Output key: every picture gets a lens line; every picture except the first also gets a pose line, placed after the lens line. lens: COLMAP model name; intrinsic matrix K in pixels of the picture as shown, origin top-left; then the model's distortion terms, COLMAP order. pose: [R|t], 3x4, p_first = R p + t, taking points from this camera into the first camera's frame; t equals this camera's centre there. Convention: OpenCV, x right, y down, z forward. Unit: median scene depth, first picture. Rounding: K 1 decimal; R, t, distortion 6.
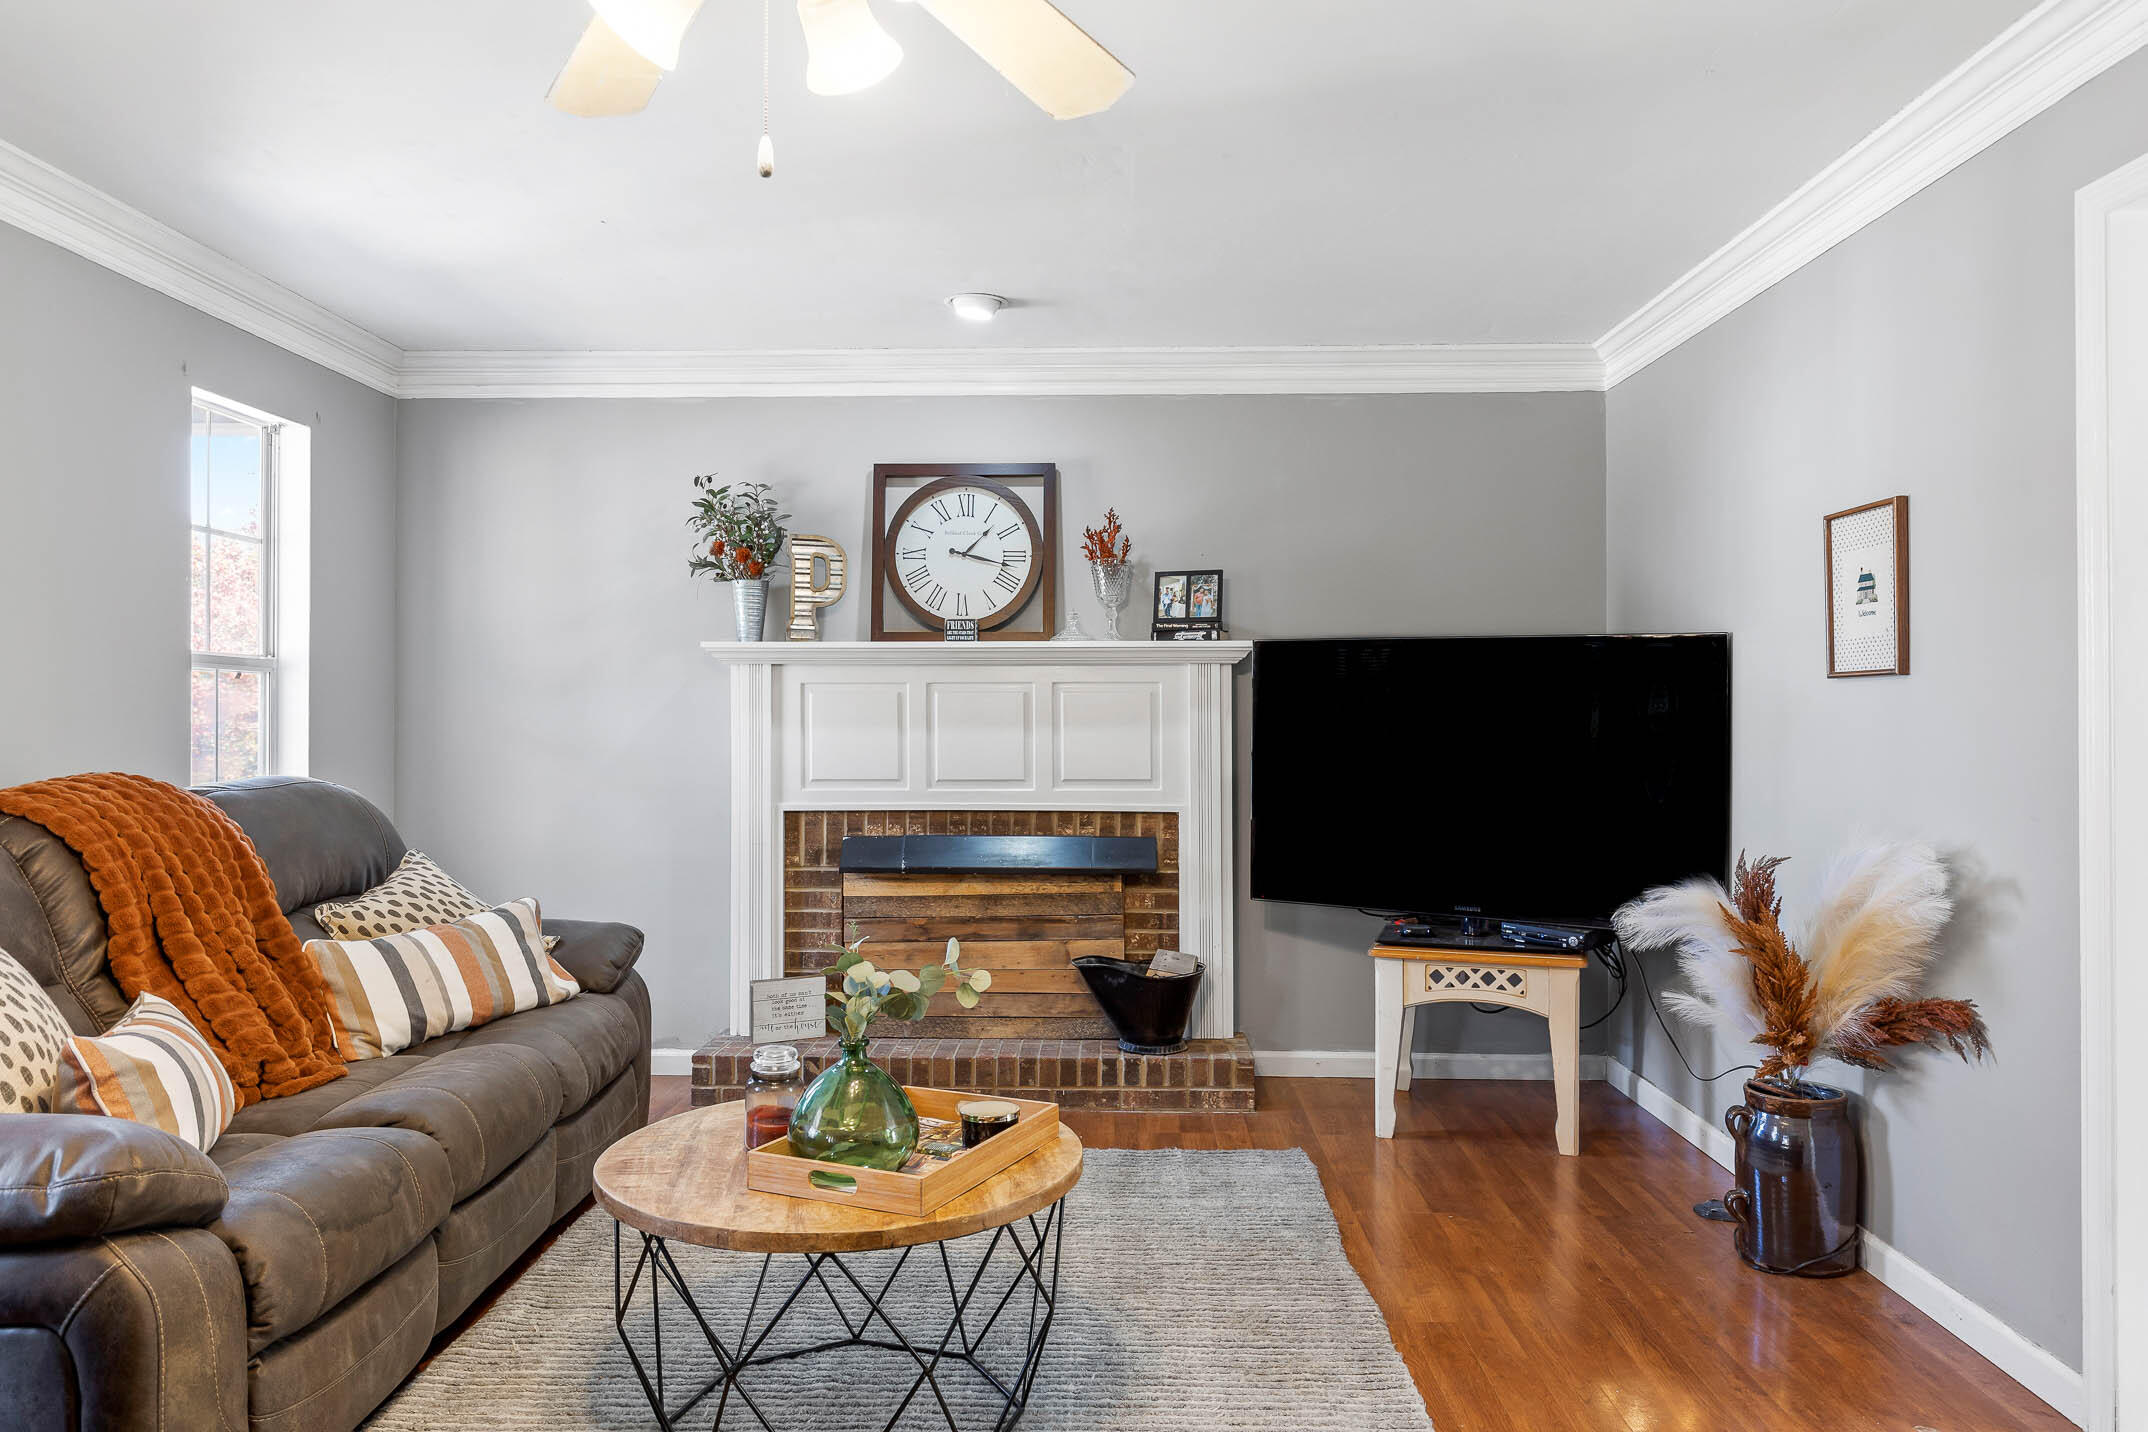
lens RADIAL K [[1451.0, 0, 1063.3], [0, 1451.0, 707.2], [0, 0, 1]] dist [0.000371, -0.004368]
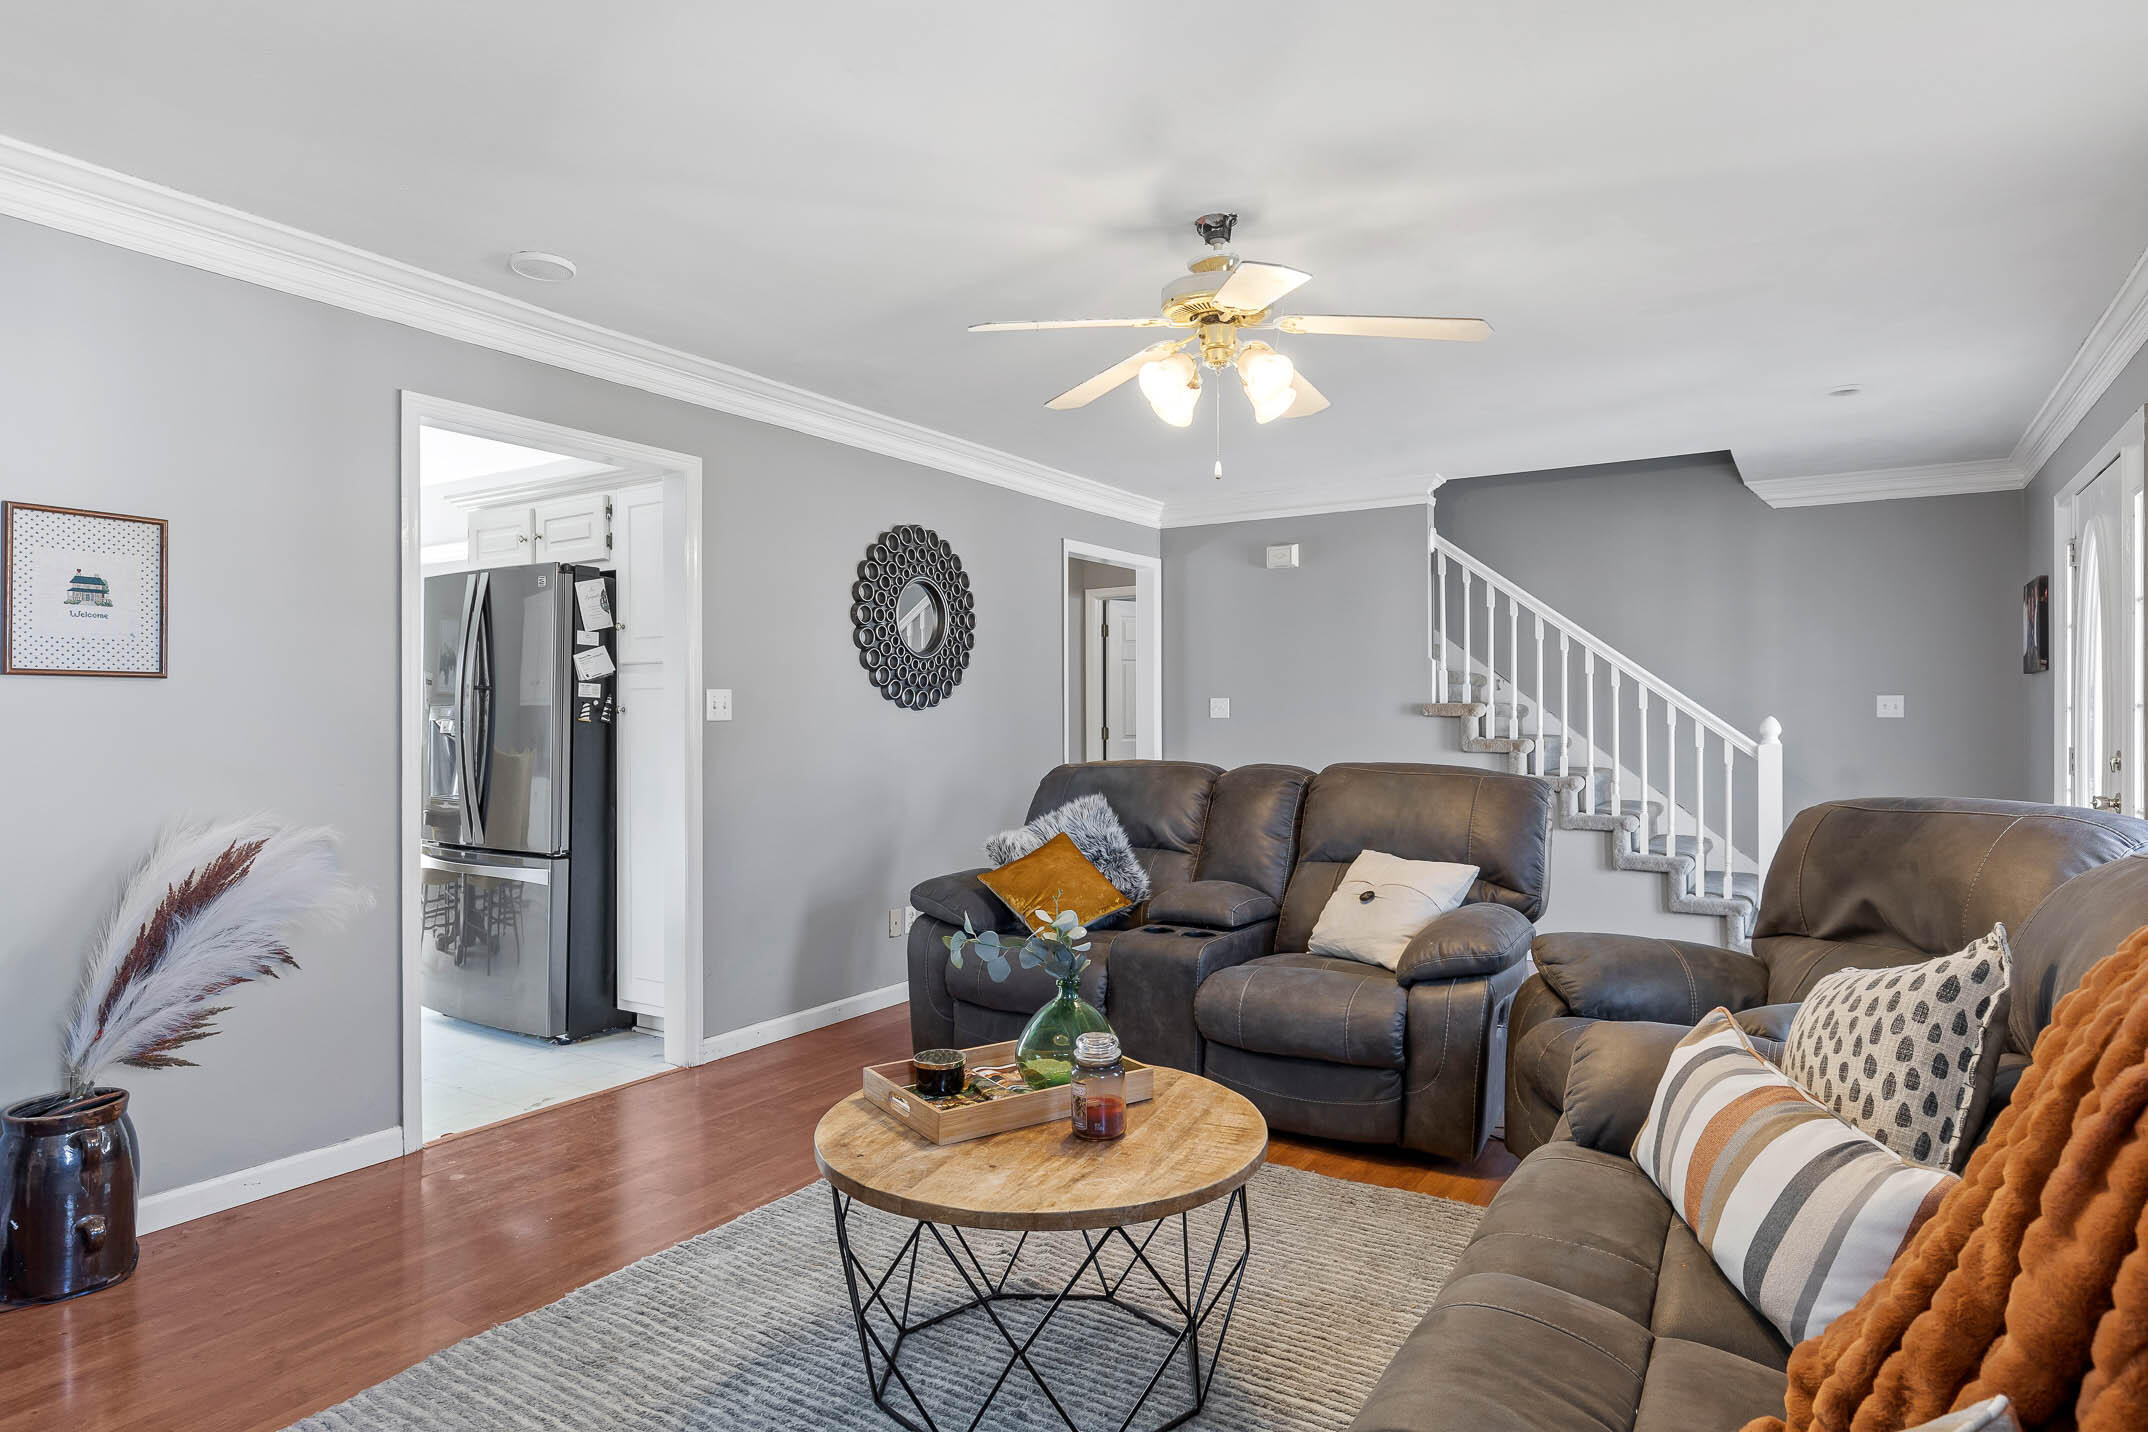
lens RADIAL K [[1194.9, 0, 1074.0], [0, 1194.9, 716.0], [0, 0, 1]] dist [0.003317, 0.000532]
pose [[-0.859338, 0.002279, 0.511404, -0.321284], [-0.001928, 0.999969, -0.007696, 0.008076], [-0.511405, -0.007600, -0.859306, 0.902981]]
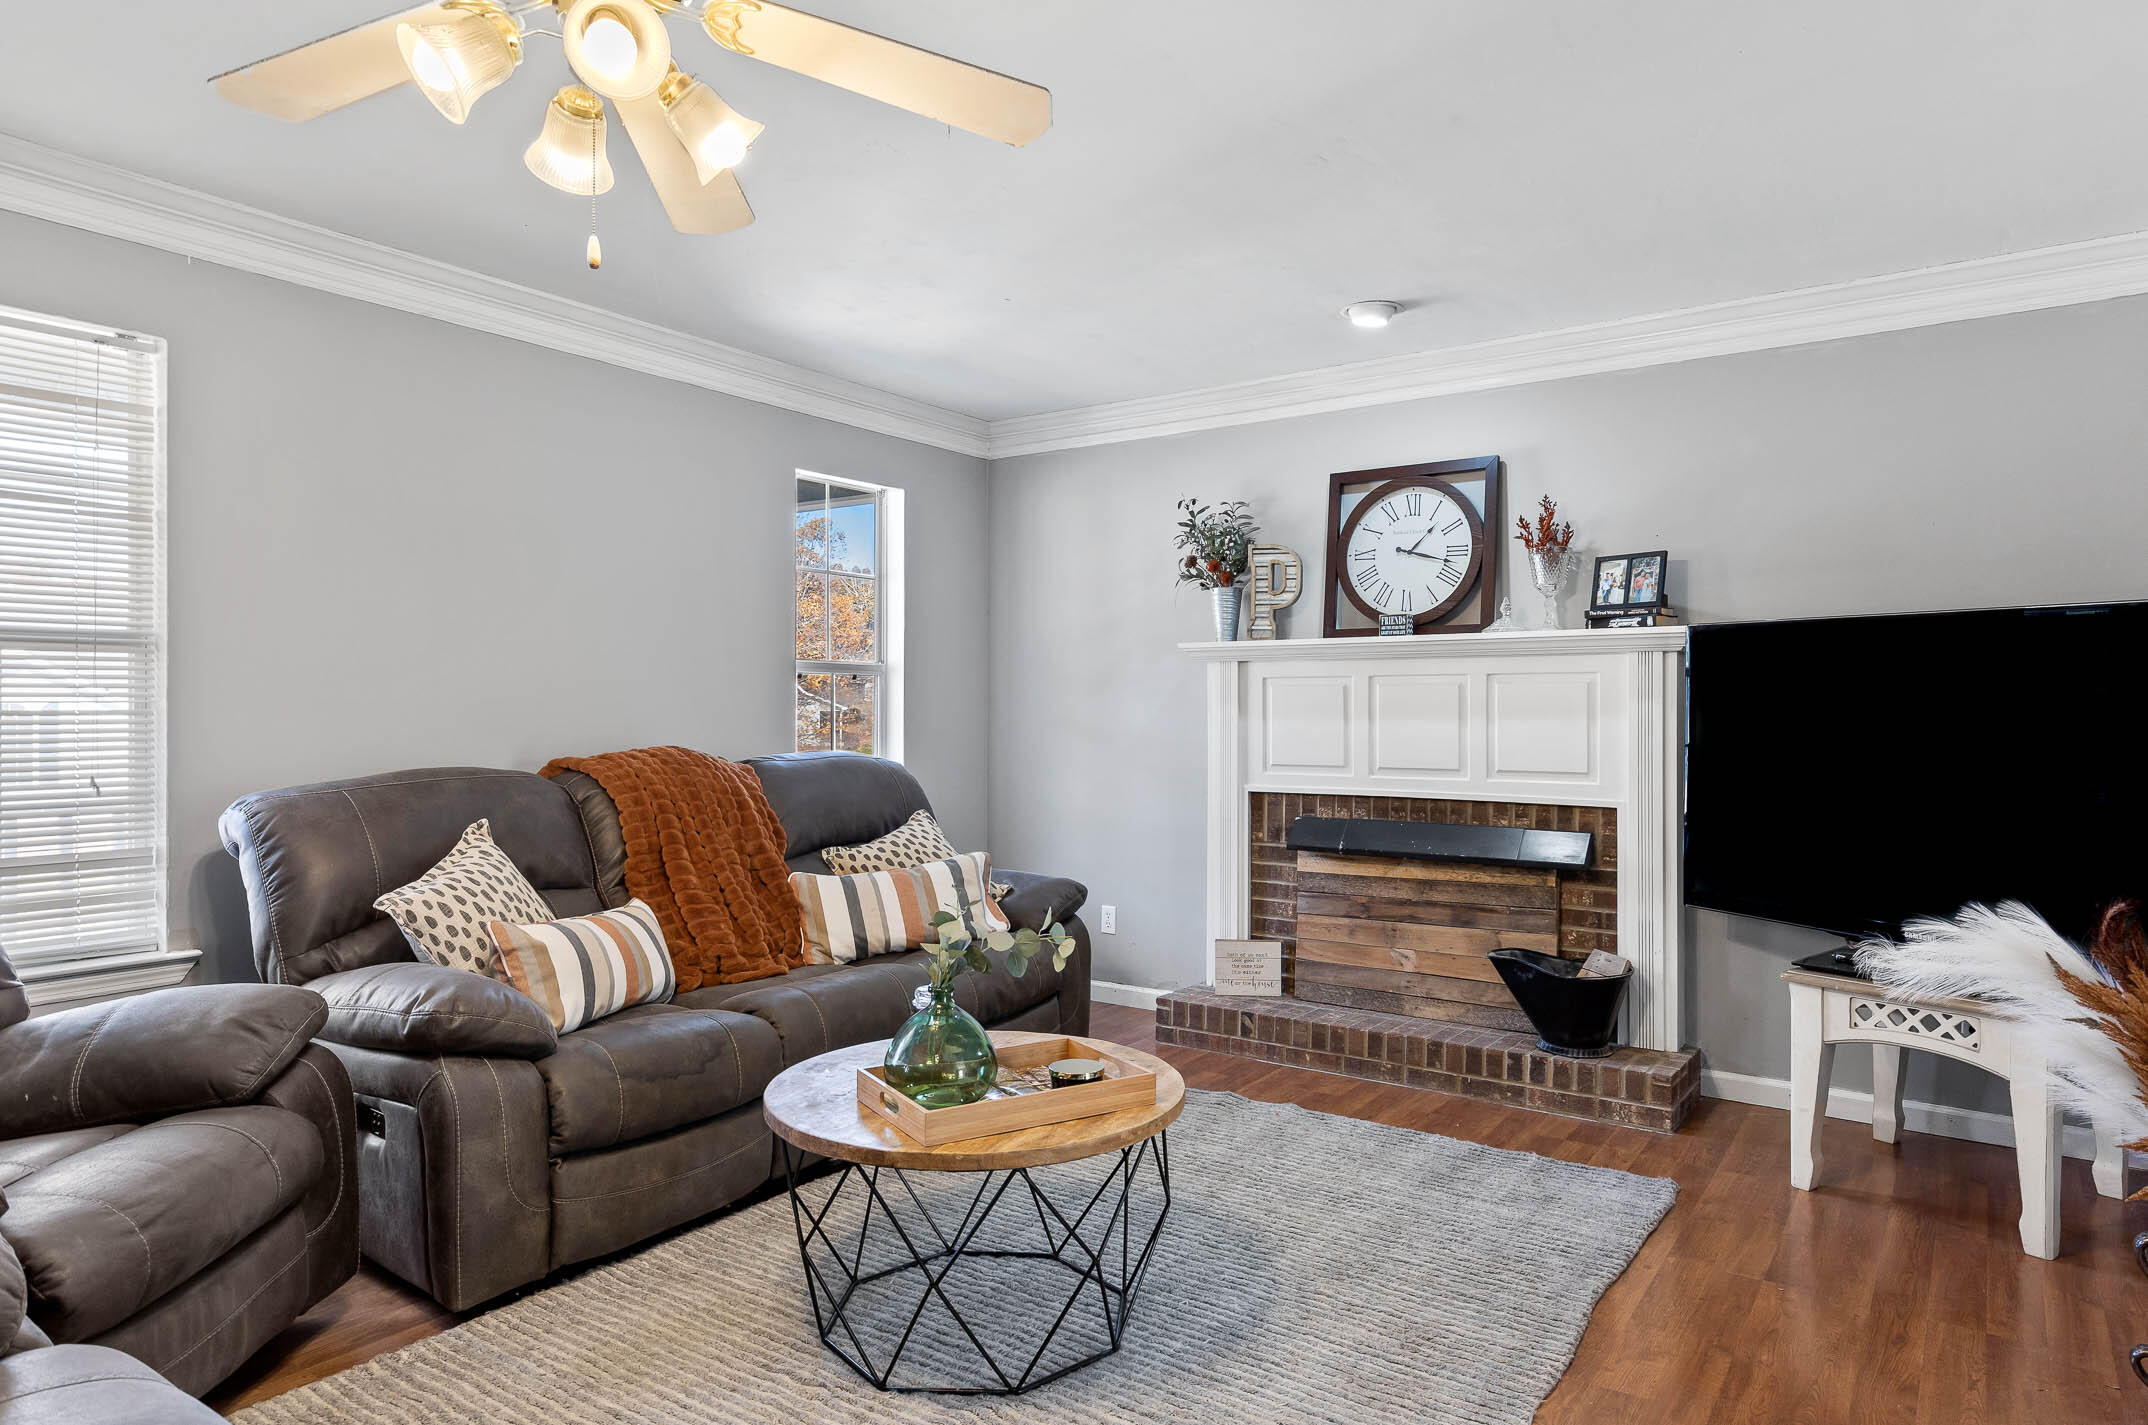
lens RADIAL K [[1277.2, 0, 1074.0], [0, 1277.2, 712.5], [0, 0, 1]] dist [0.005645, 0.000061]
pose [[0.835760, 0.002216, -0.549091, 0.243029], [0.003365, 0.999952, 0.009156, 0.000736], [0.549085, -0.009500, 0.835713, 0.101256]]
